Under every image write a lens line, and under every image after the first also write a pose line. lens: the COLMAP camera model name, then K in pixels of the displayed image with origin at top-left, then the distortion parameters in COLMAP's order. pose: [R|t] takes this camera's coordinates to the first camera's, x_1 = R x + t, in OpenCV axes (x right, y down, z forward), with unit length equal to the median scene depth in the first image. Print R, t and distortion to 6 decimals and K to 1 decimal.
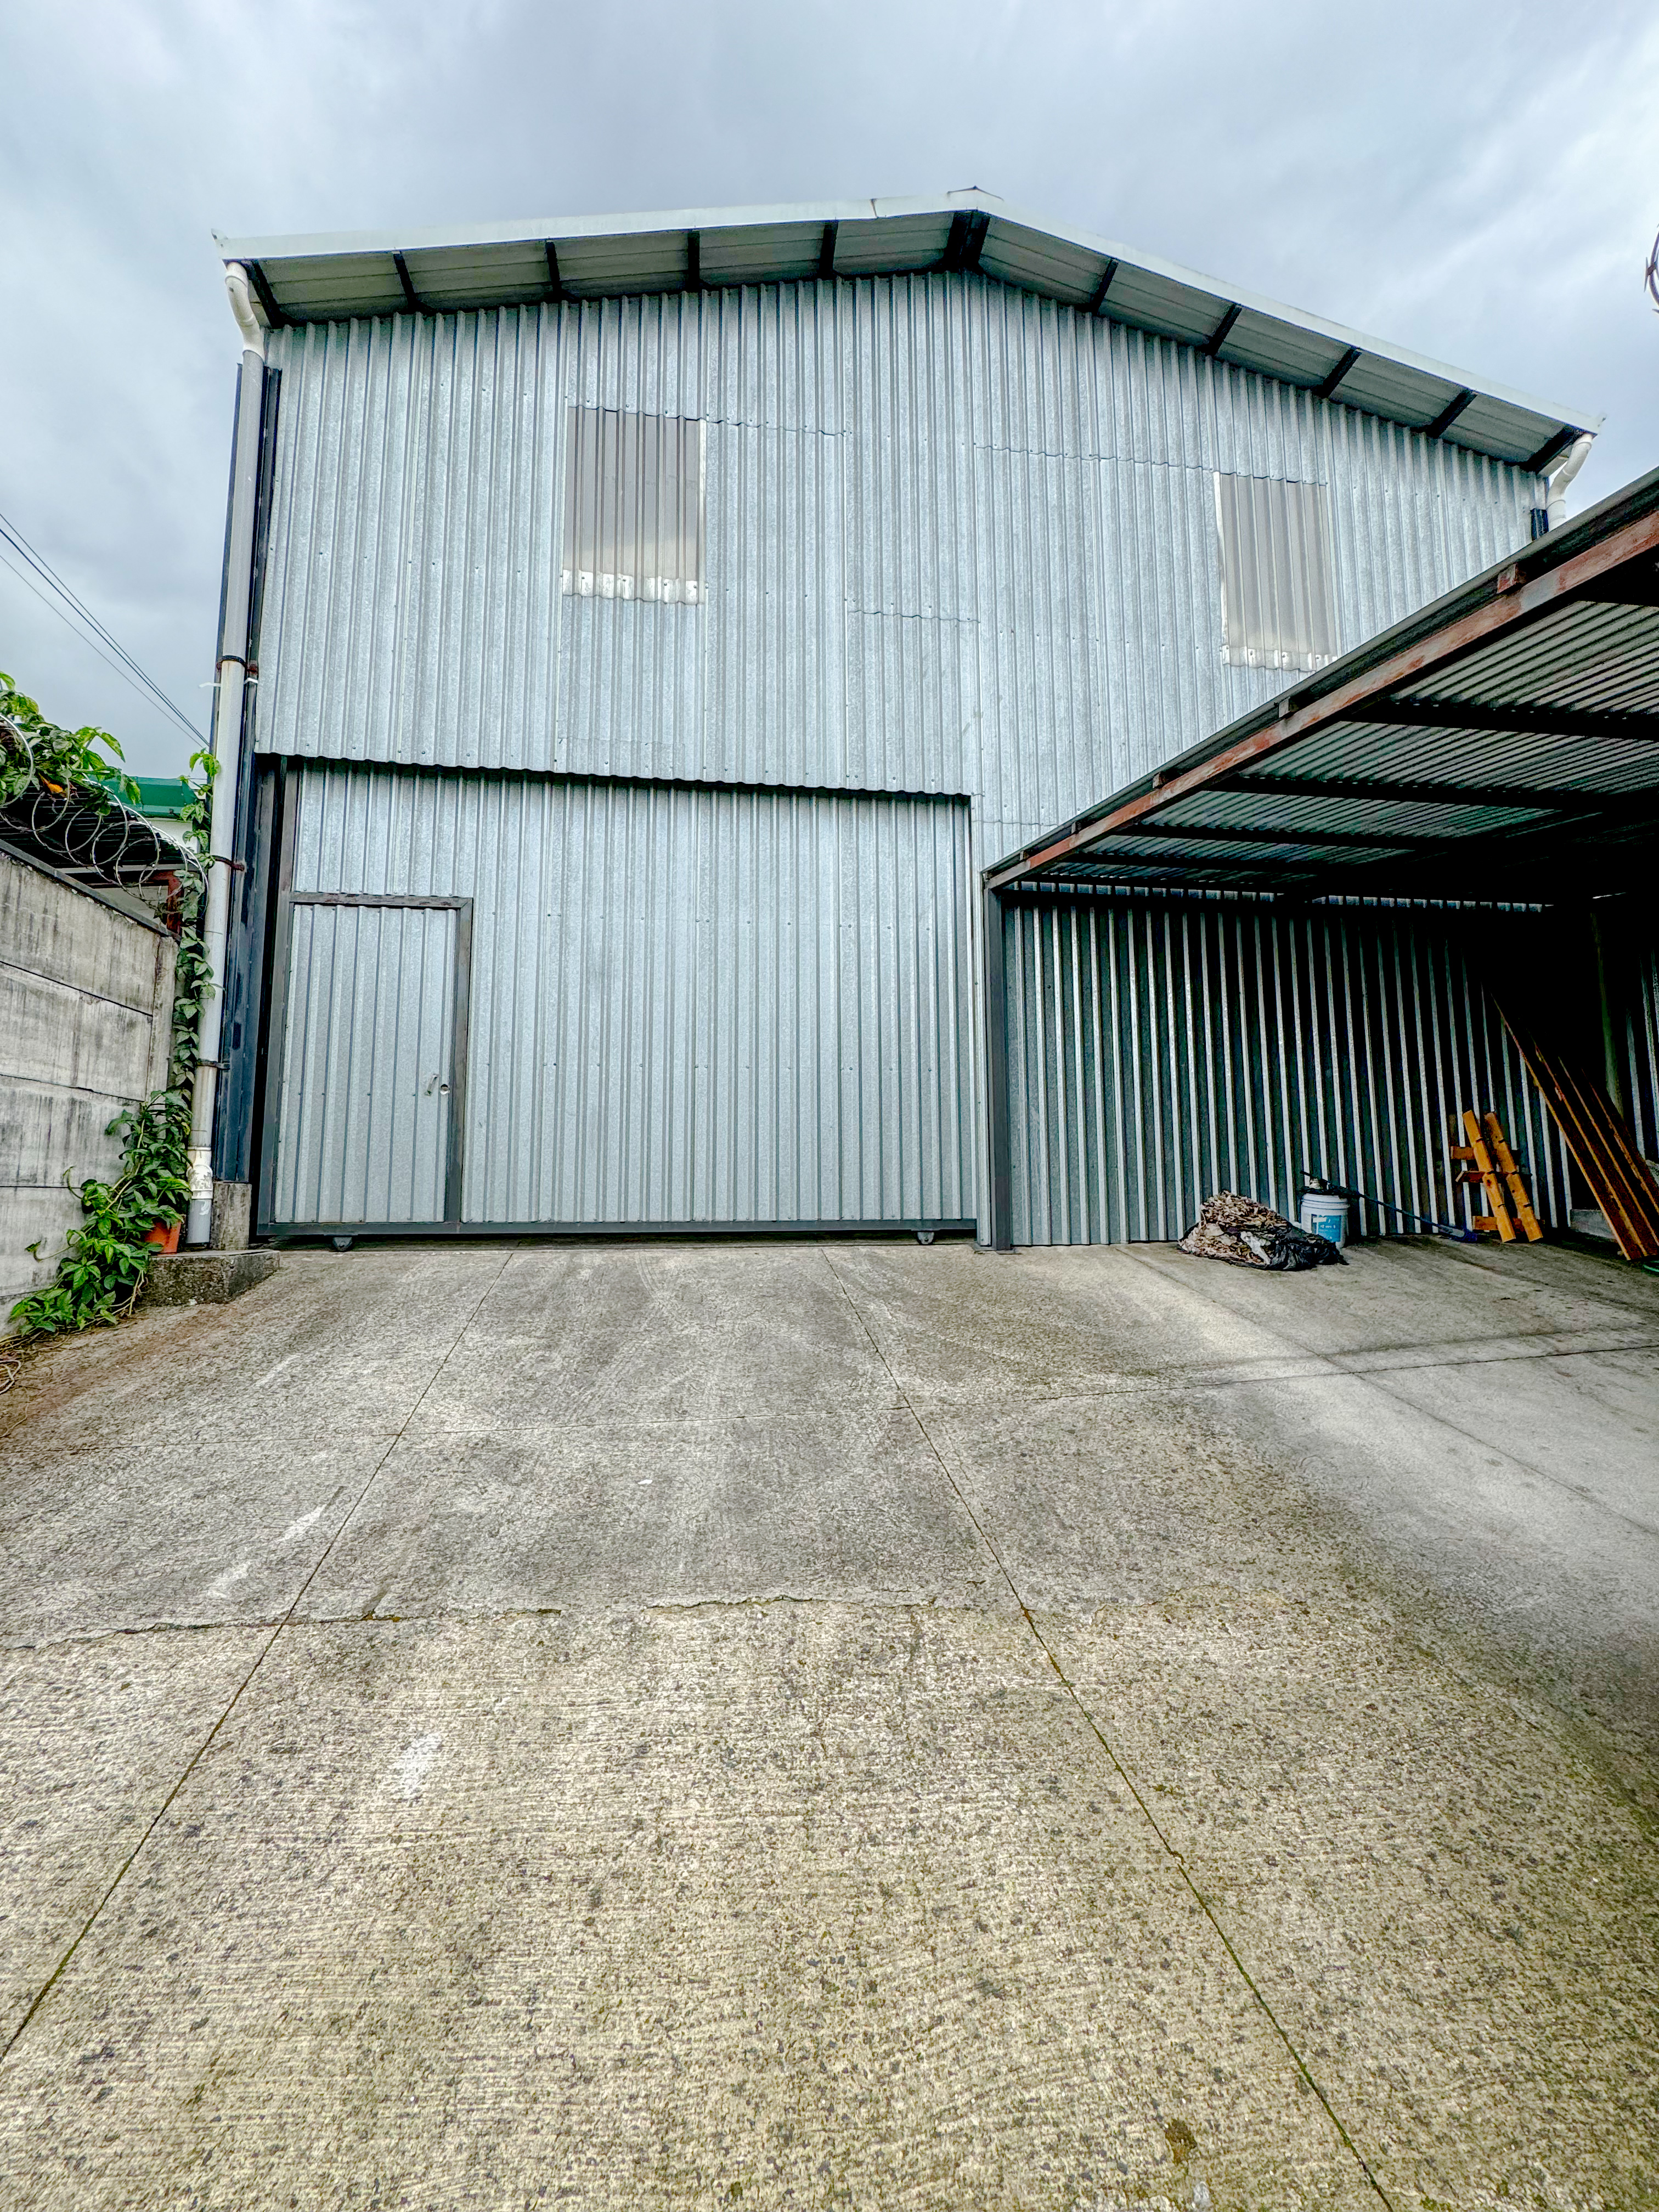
lens RADIAL K [[885.4, 0, 826.2], [0, 885.4, 1106.6], [0, 0, 1]] dist [-0.002336, 0.000694]
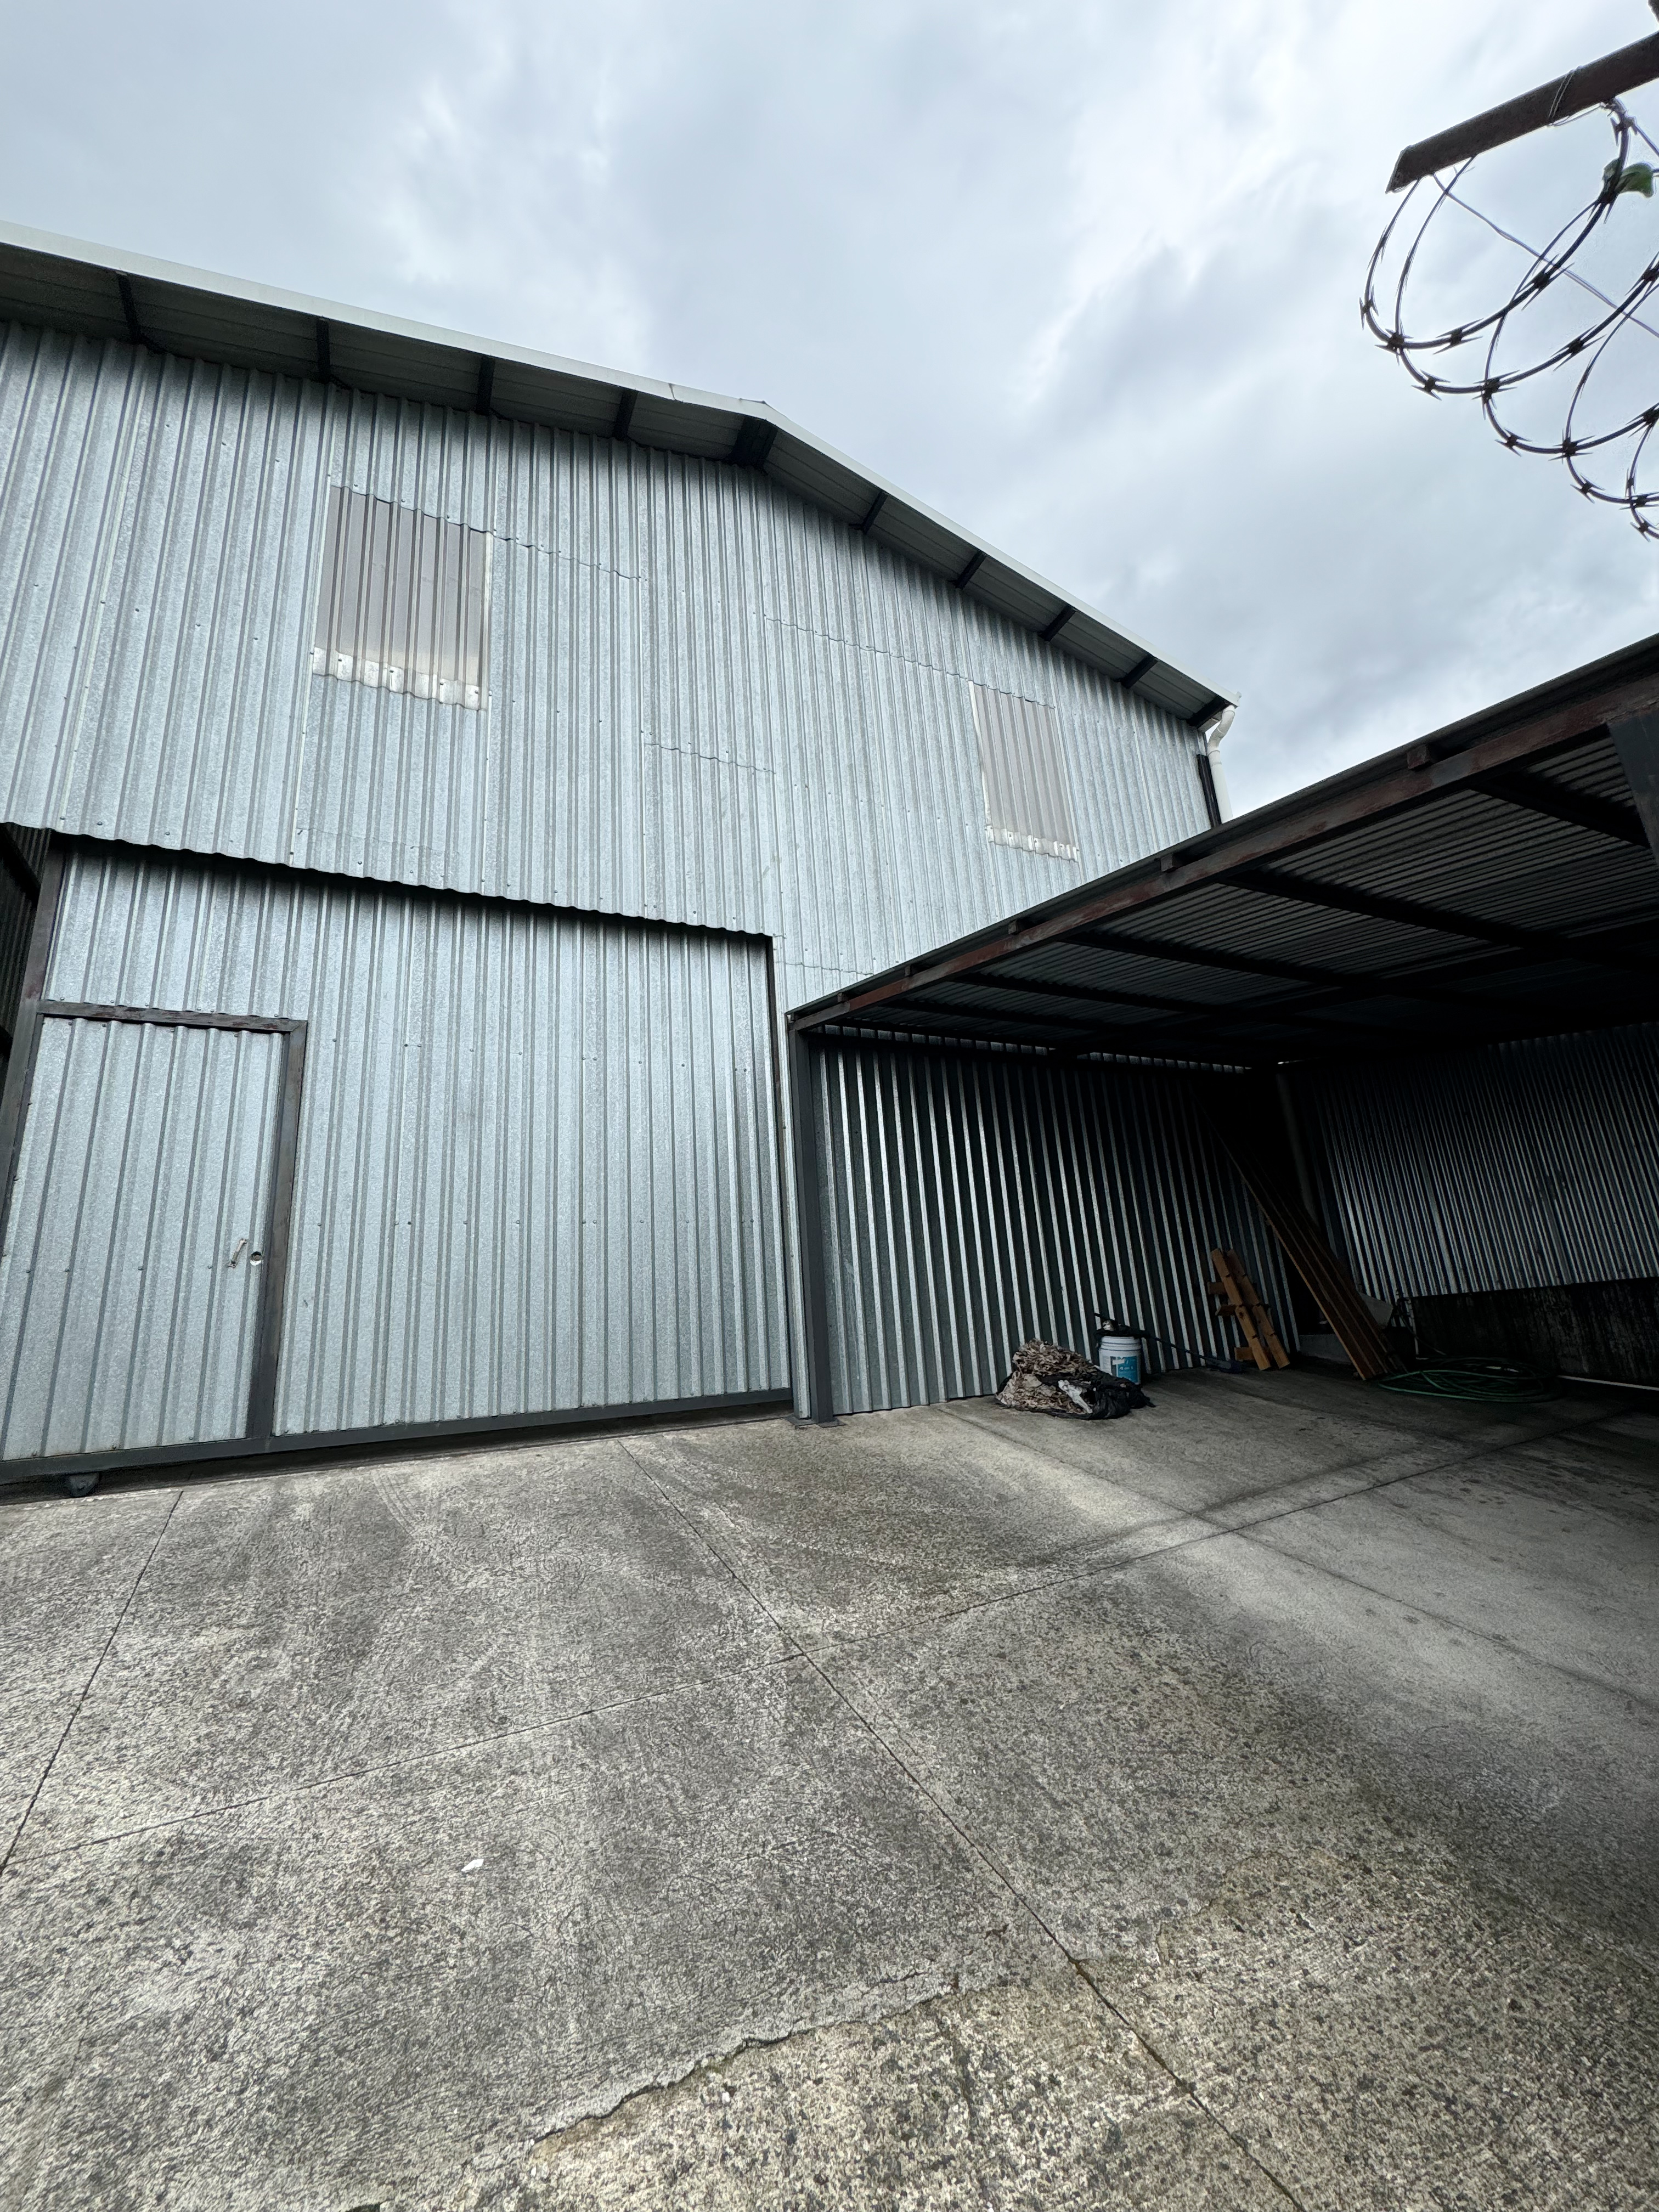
lens RADIAL K [[885.4, 0, 829.2], [0, 885.4, 1103.2], [0, 0, 1]] dist [-0.002336, 0.000694]
pose [[0.946478, 0.022971, 0.321950, -0.109034], [0.031666, 0.986044, -0.163447, -0.011440], [-0.321212, 0.164894, 0.932541, 0.127609]]
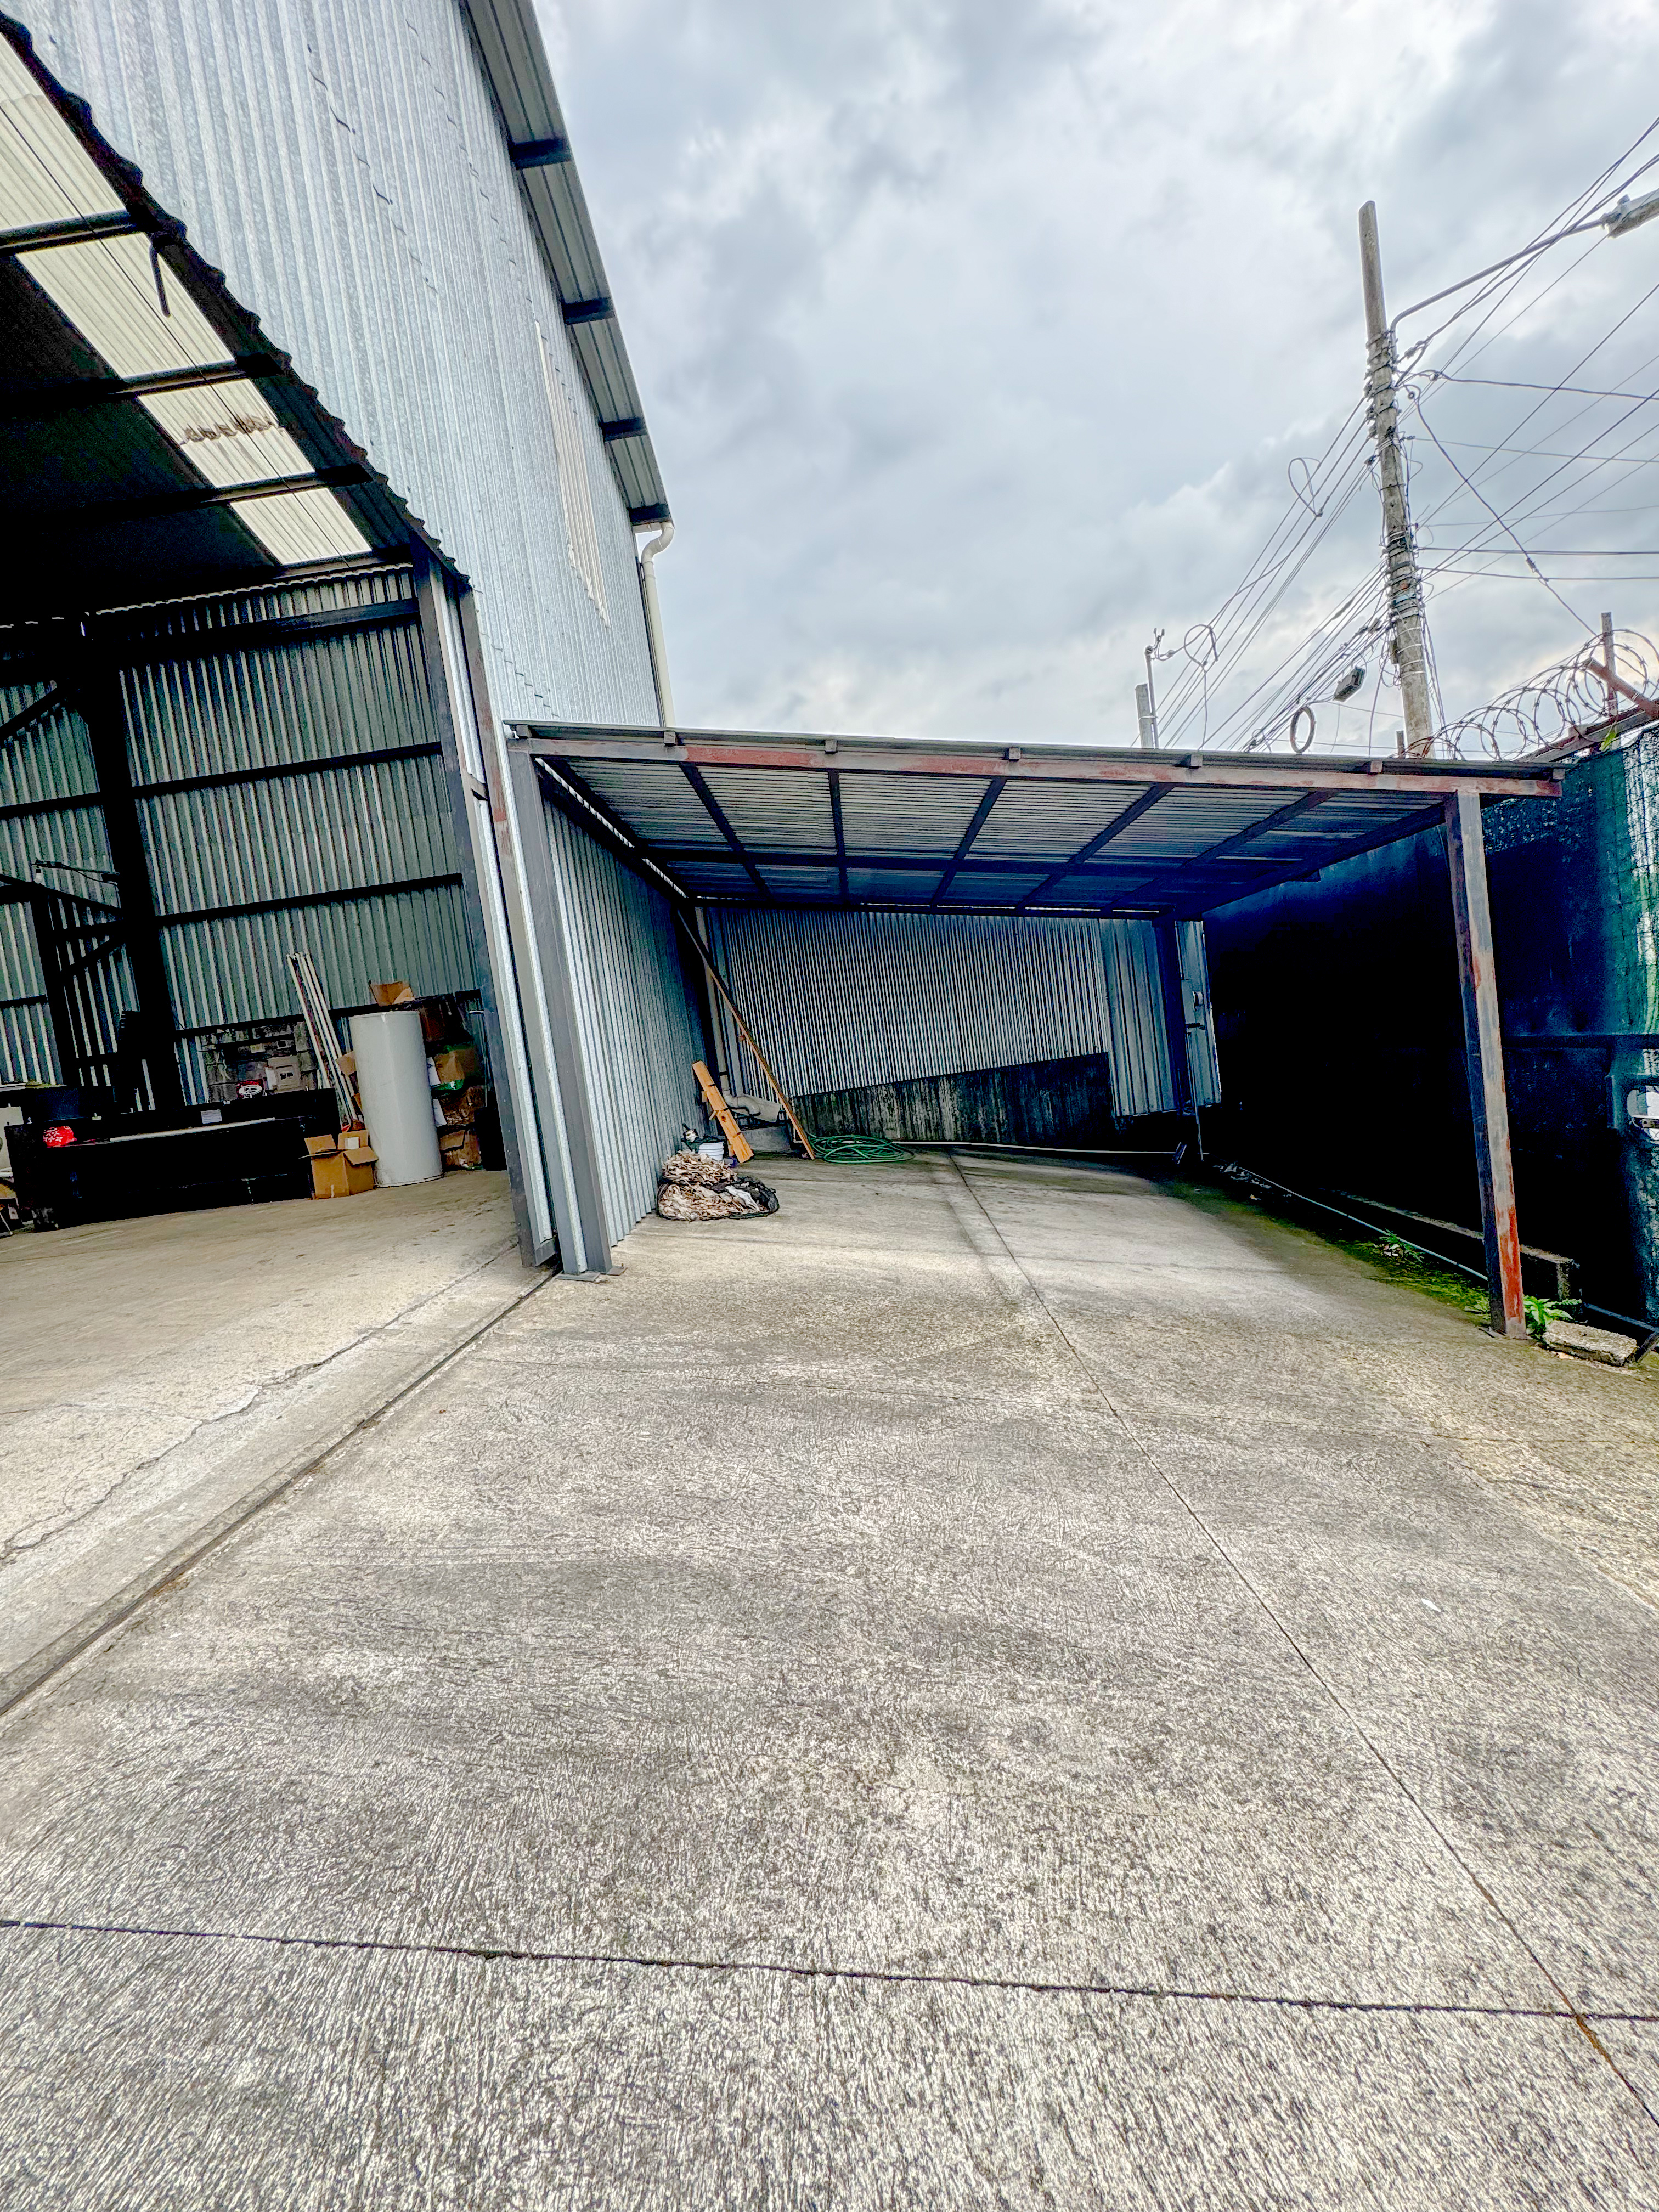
lens RADIAL K [[885.4, 0, 825.5], [0, 885.4, 1111.6], [0, 0, 1]] dist [-0.002336, 0.000694]
pose [[0.138363, -0.087463, 0.986512, -0.574141], [0.033983, 0.995926, 0.083531, -0.029001], [-0.989798, 0.021967, 0.140771, 0.839896]]
